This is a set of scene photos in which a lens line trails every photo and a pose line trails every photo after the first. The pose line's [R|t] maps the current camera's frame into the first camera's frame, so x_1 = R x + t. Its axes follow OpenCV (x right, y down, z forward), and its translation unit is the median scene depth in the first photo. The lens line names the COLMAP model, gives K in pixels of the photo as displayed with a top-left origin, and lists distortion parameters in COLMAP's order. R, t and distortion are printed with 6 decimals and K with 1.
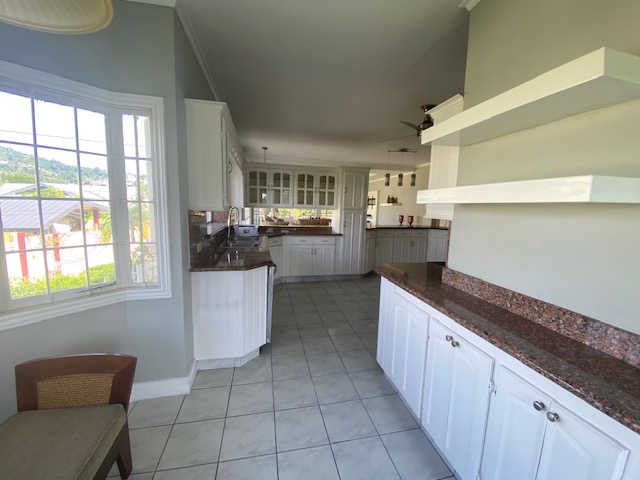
lens RADIAL K [[259.8, 0, 321.4], [0, 259.8, 237.7], [0, 0, 1]] dist [0.034854, -0.029995]
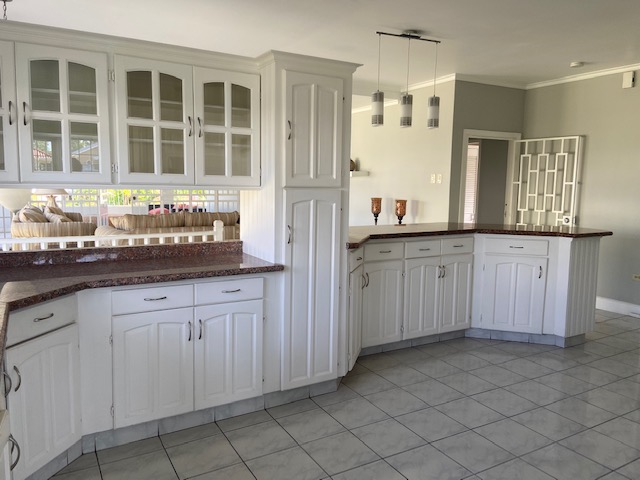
lens RADIAL K [[486.4, 0, 320.3], [0, 486.4, 231.6], [0, 0, 1]] dist [0.108858, -0.113525]
pose [[0.953739, -0.043104, 0.297529, -0.054809], [0.047210, 0.998863, -0.006625, -0.048537], [-0.296905, 0.020364, 0.954690, 0.400085]]
